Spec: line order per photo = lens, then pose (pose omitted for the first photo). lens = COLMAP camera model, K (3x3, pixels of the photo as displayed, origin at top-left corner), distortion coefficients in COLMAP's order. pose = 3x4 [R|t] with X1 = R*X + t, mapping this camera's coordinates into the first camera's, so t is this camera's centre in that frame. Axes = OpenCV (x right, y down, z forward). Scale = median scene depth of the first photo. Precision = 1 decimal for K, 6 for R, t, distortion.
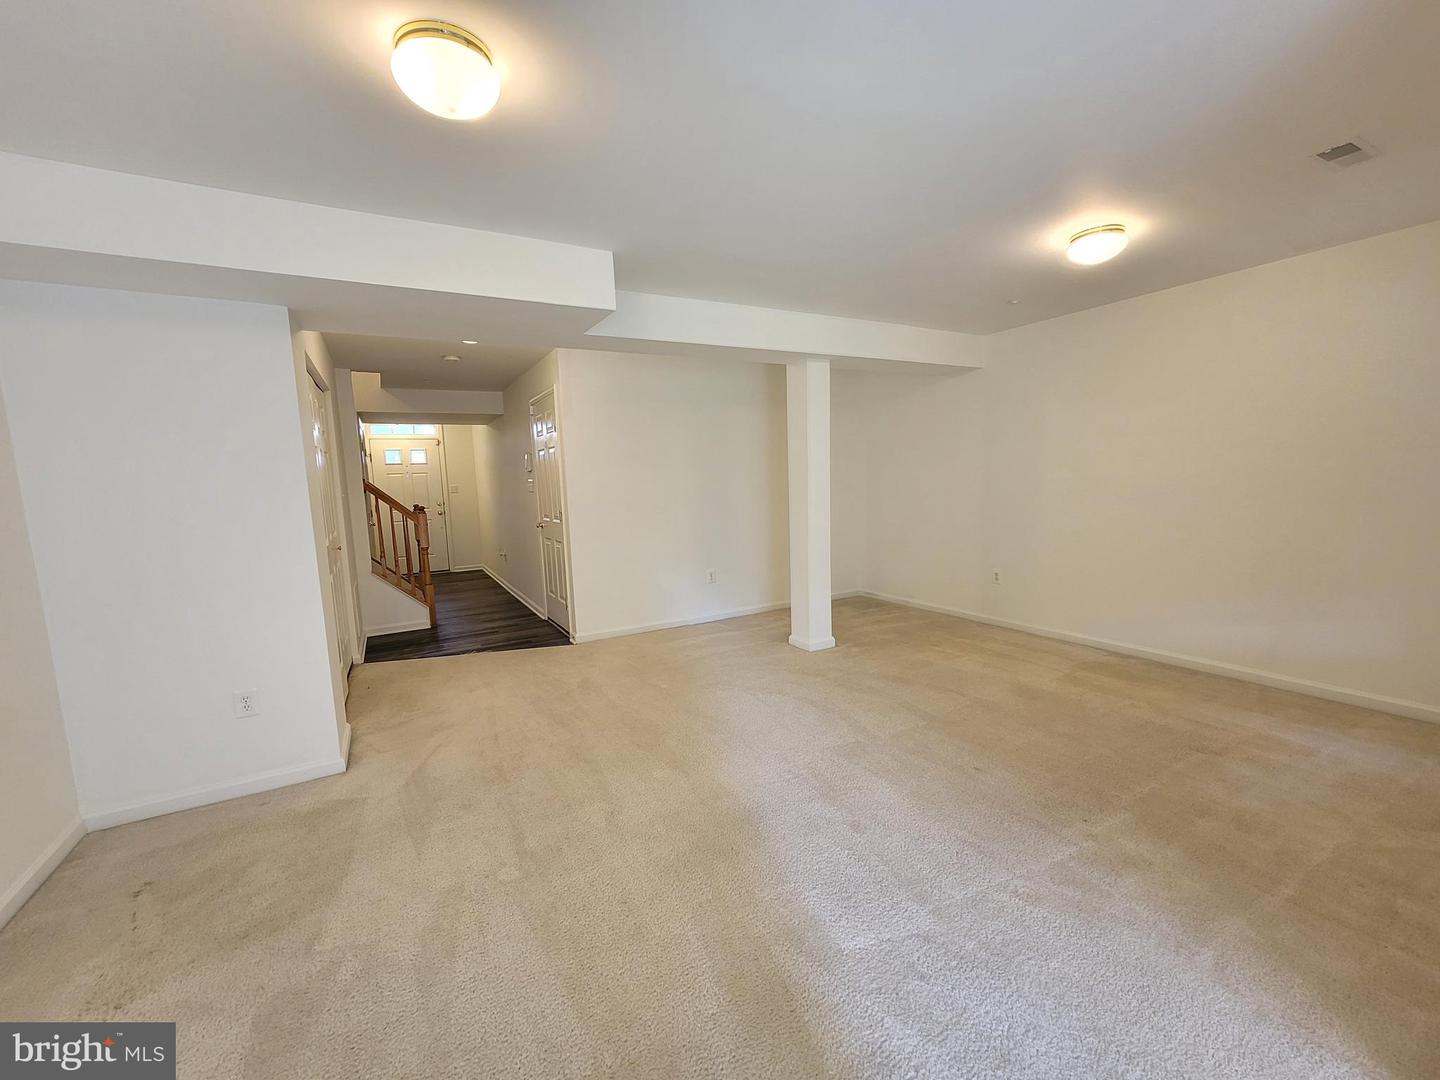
lens RADIAL K [[583.8, 0, 720.0], [0, 583.8, 540.0], [0, 0, 1]] dist [-0.005613, -0.000266]
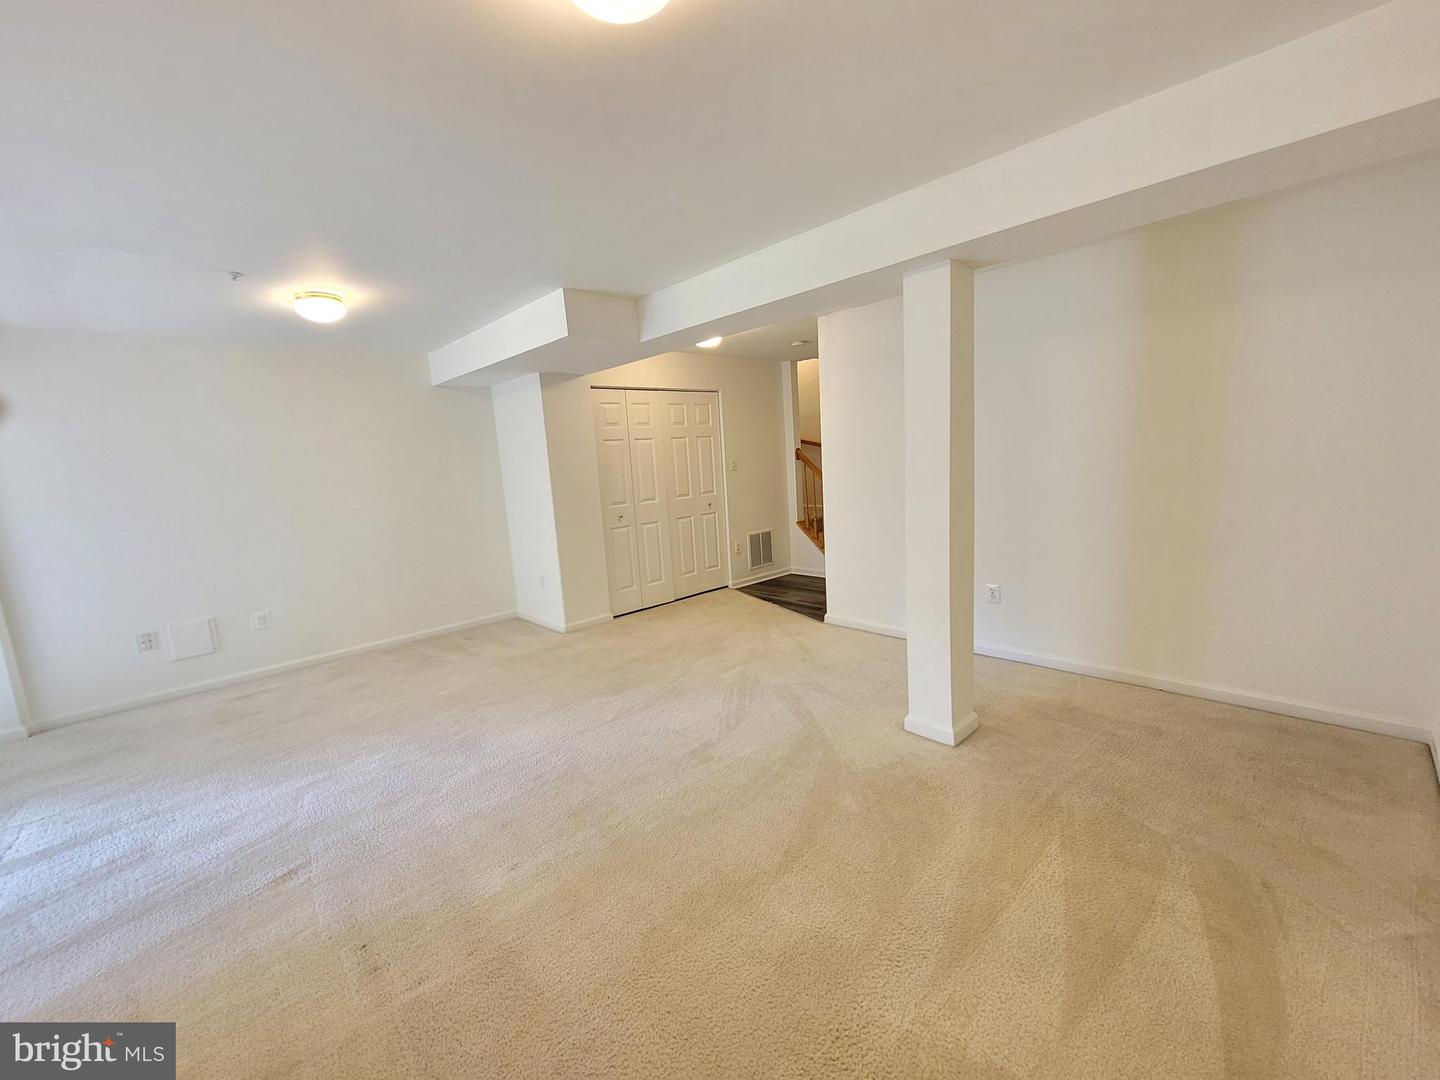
lens RADIAL K [[583.8, 0, 720.0], [0, 583.8, 540.0], [0, 0, 1]] dist [-0.005613, -0.000266]
pose [[0.249924, 0.158410, -0.955220, 0.650050], [-0.060251, 0.987159, 0.147943, -0.099842], [0.966389, 0.020578, 0.256259, 0.581797]]
